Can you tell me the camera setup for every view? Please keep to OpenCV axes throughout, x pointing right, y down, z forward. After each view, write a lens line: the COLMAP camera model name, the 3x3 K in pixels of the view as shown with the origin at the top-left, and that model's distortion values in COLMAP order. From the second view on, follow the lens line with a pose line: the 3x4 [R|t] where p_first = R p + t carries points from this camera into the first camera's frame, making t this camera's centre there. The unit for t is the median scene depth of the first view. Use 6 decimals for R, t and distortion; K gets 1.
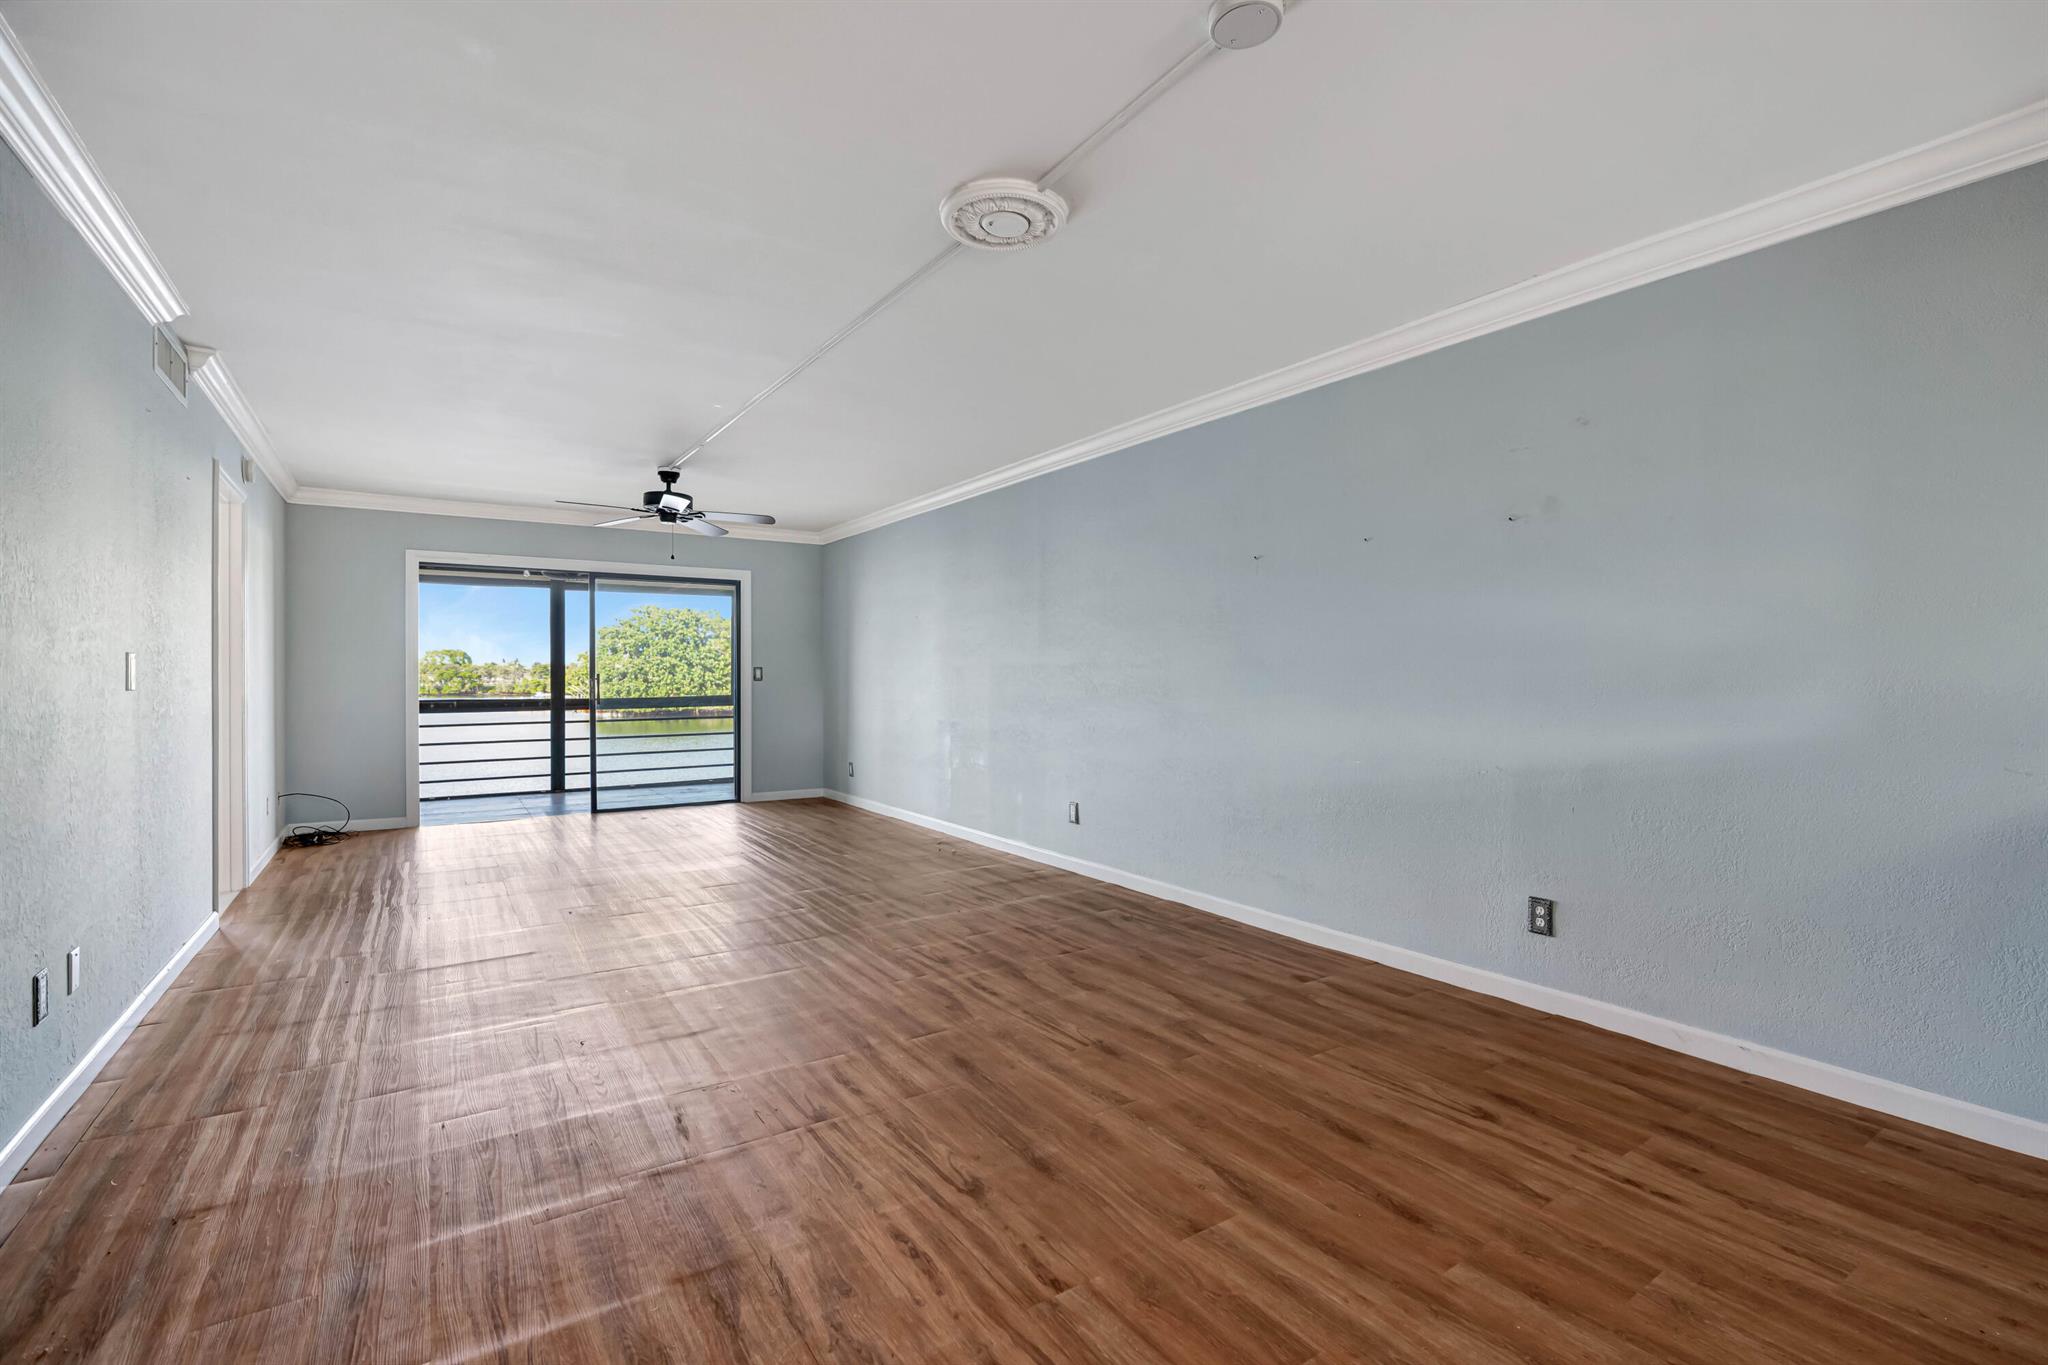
lens RADIAL K [[916.1, 0, 1024.0], [0, 916.1, 682.5], [0, 0, 1]] dist [-0.002416, 0.000173]
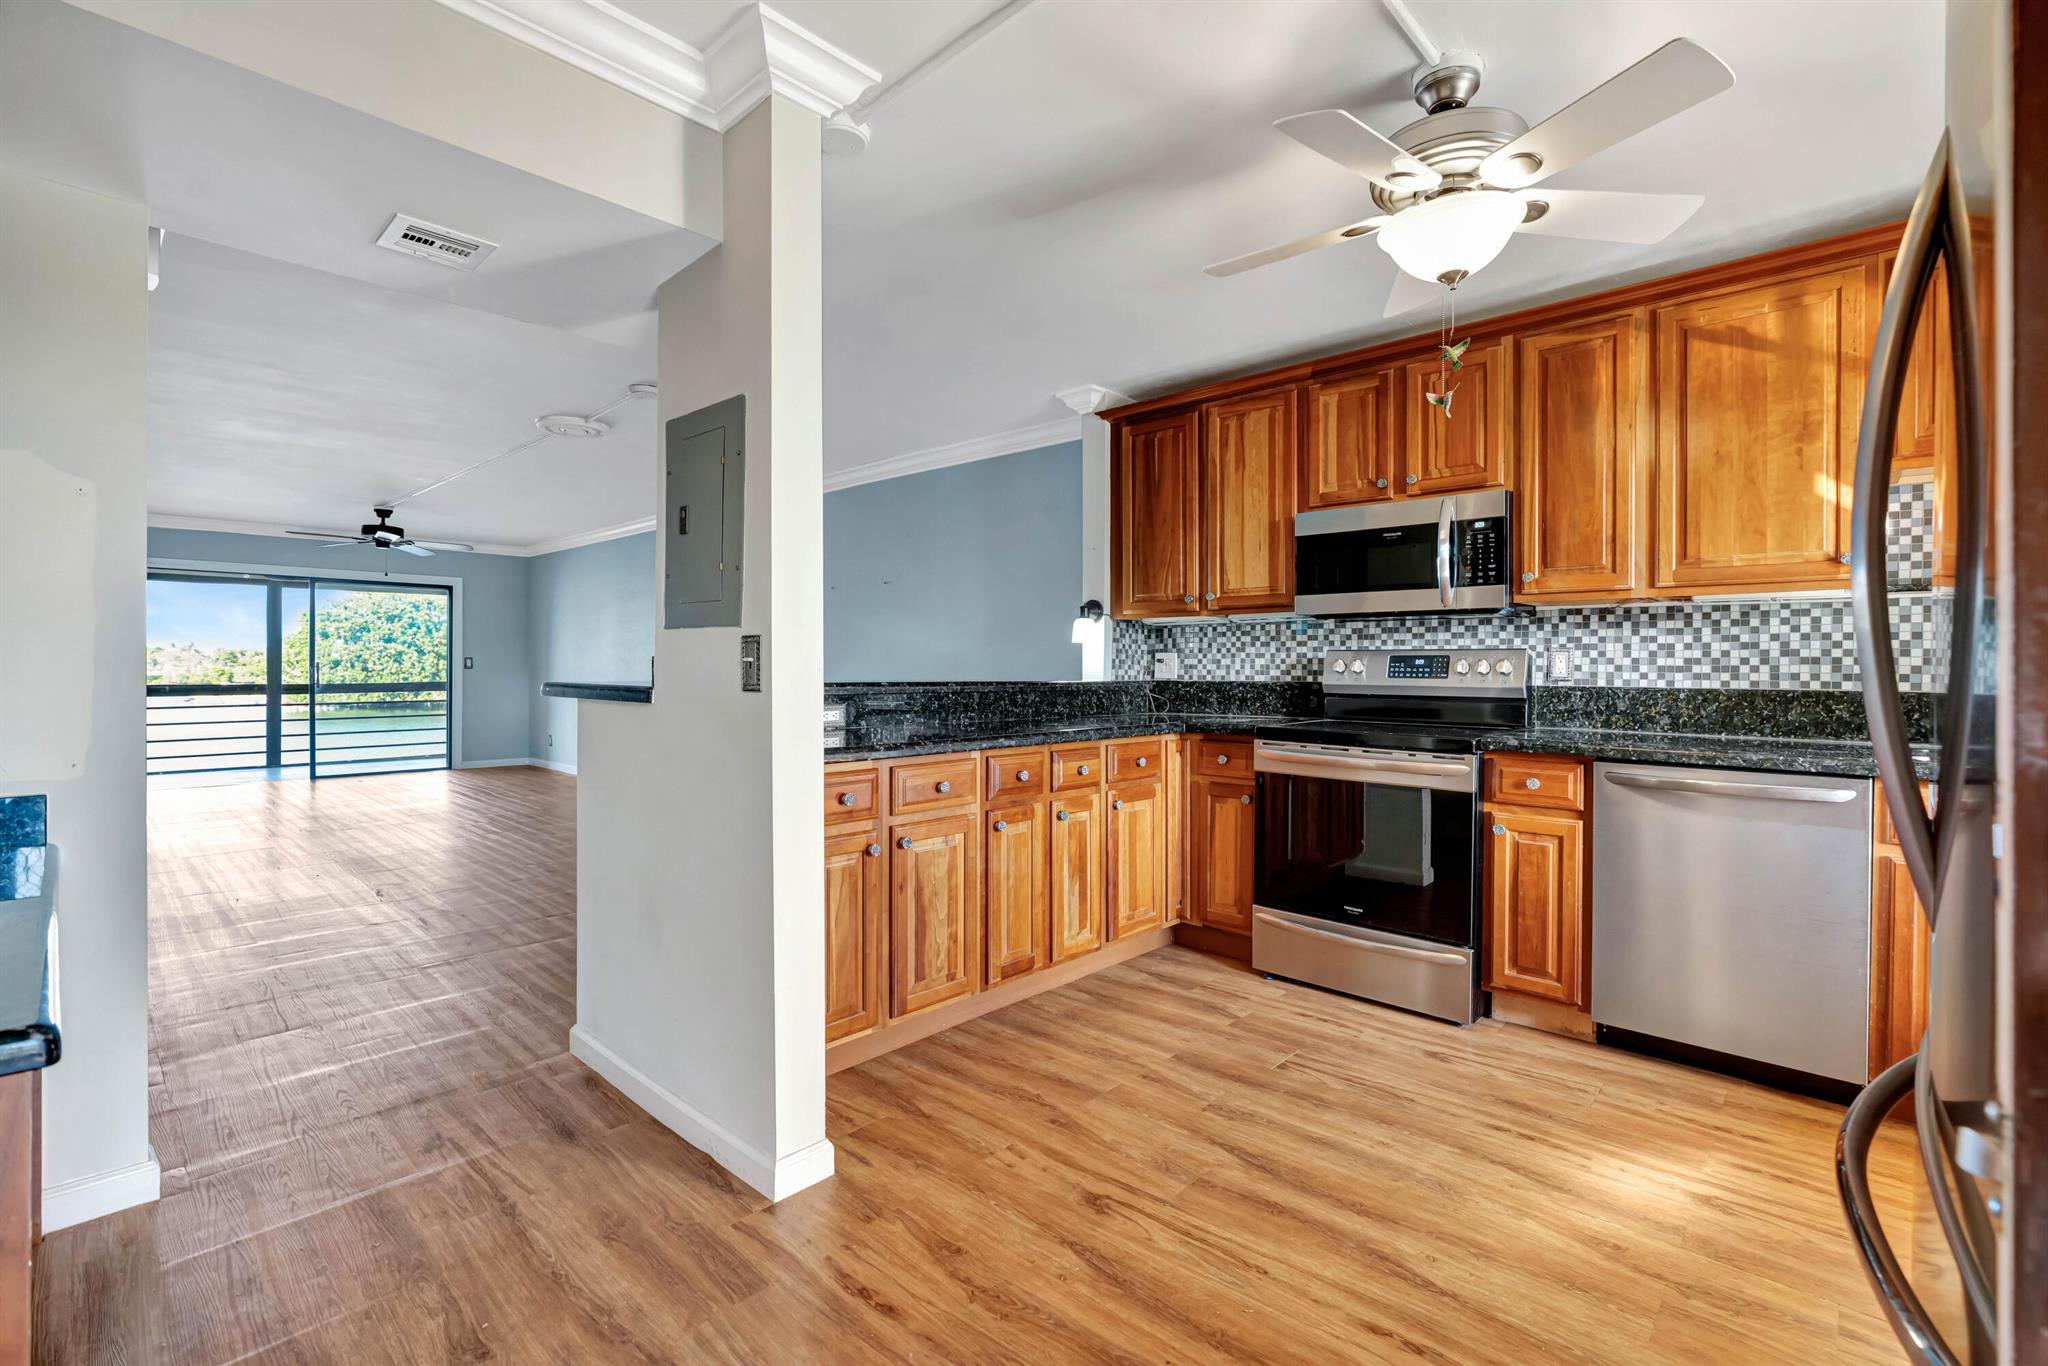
lens RADIAL K [[910.7, 0, 1024.3], [0, 910.7, 672.1], [0, 0, 1]] dist [0.000035, 0.000000]
pose [[0.972508, 0.003883, 0.232838, 0.154011], [-0.003529, 0.999992, -0.001936, 0.001639], [-0.232843, 0.001061, 0.972514, -0.367311]]
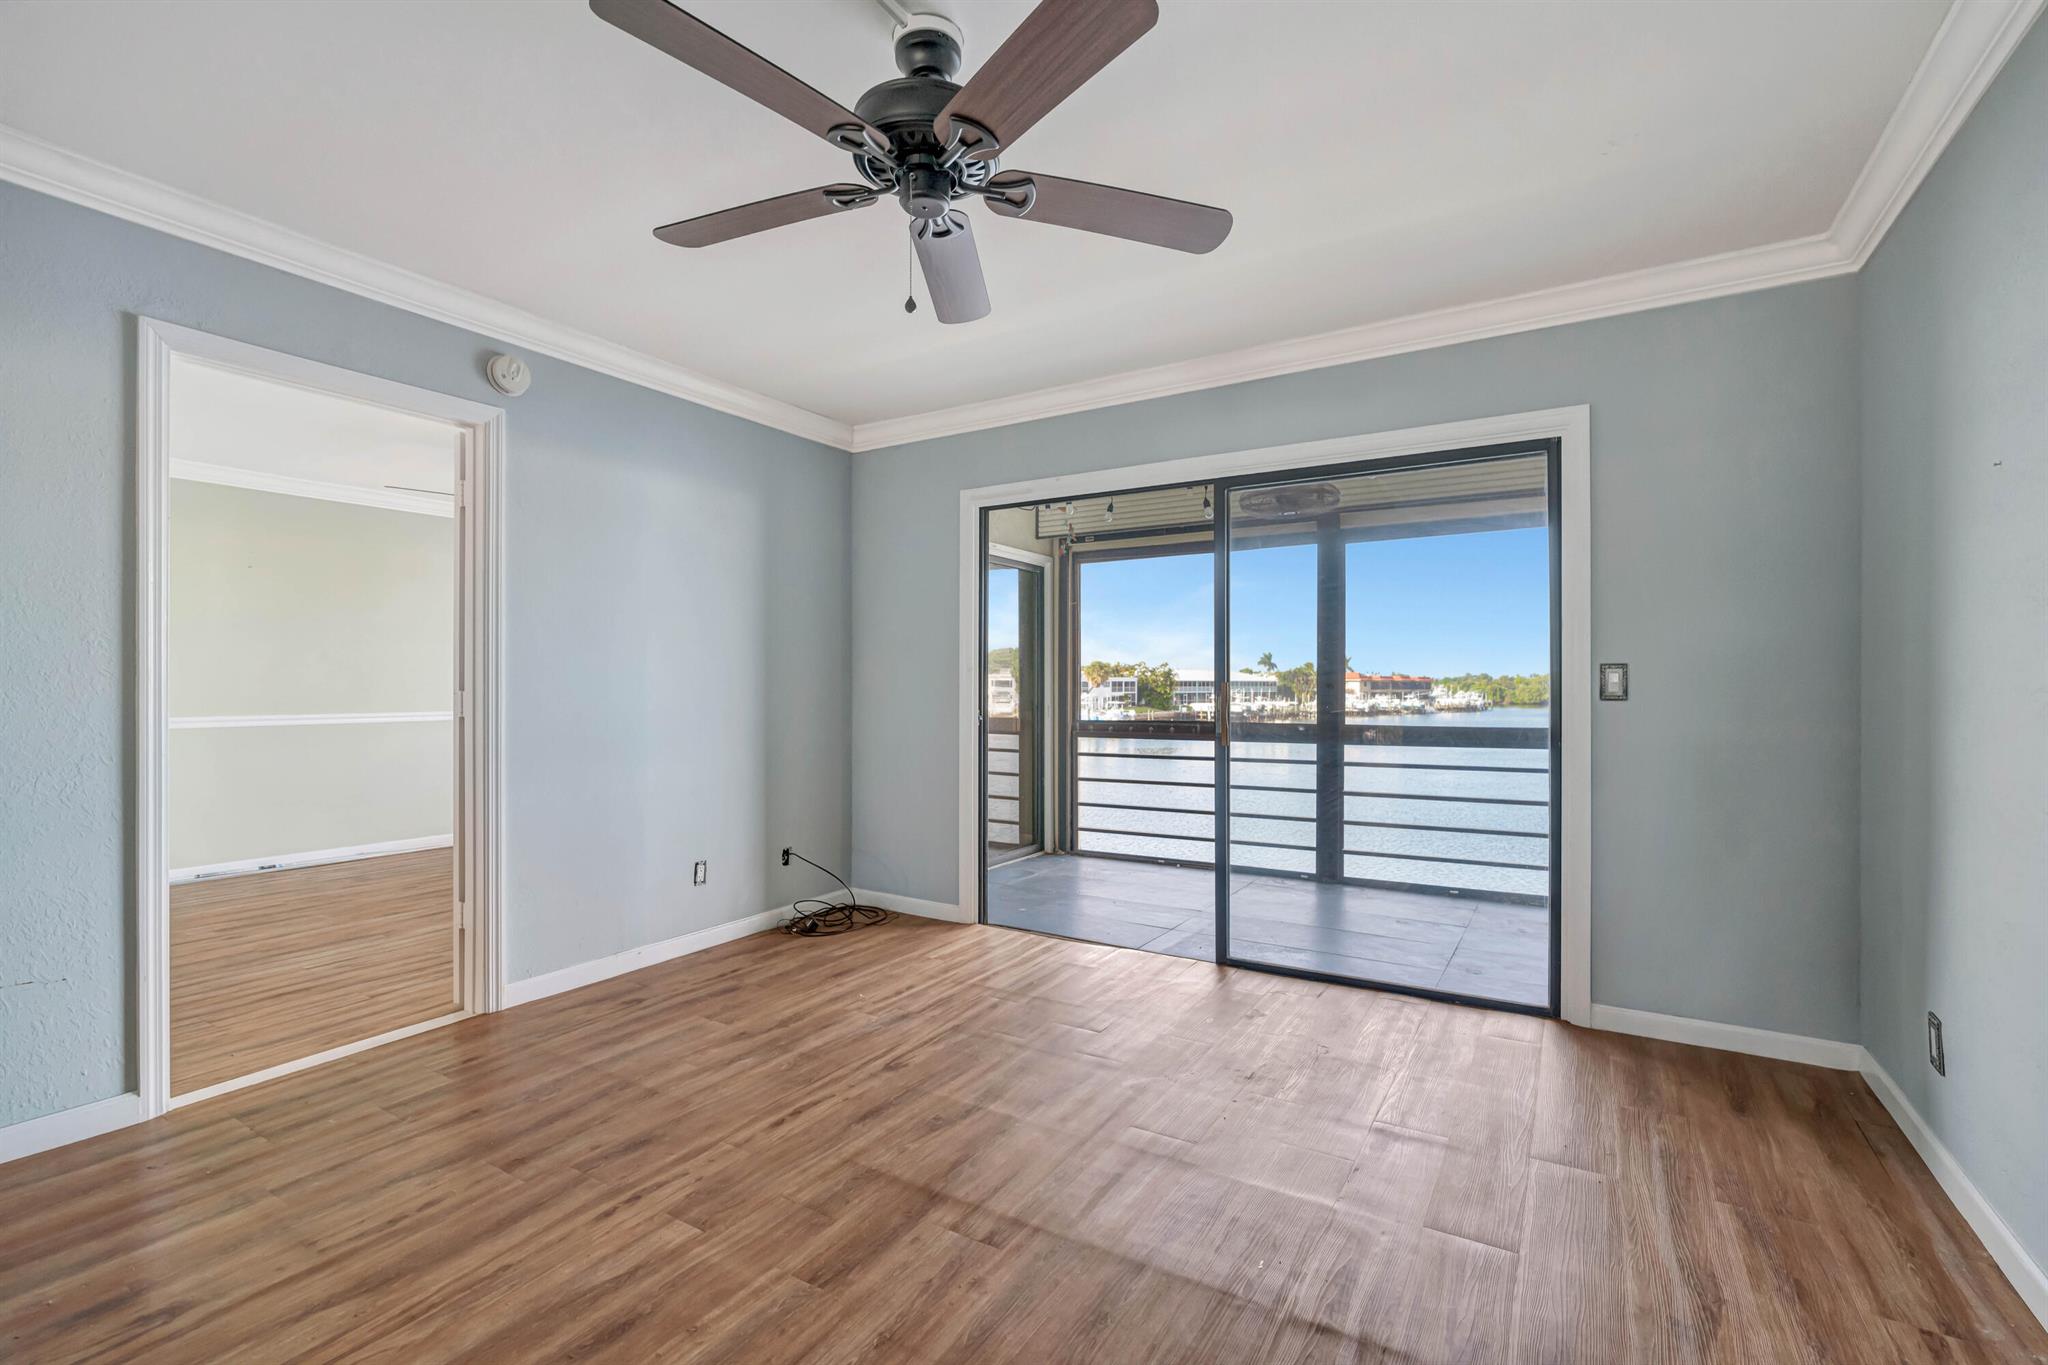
lens RADIAL K [[910.7, 0, 1024.3], [0, 910.7, 671.6], [0, 0, 1]] dist [0.000035, 0.000000]
pose [[0.426497, -0.012016, -0.904409, -0.063052], [-0.008347, 0.999817, -0.017220, -0.005360], [0.904451, 0.014893, 0.426318, 0.637809]]
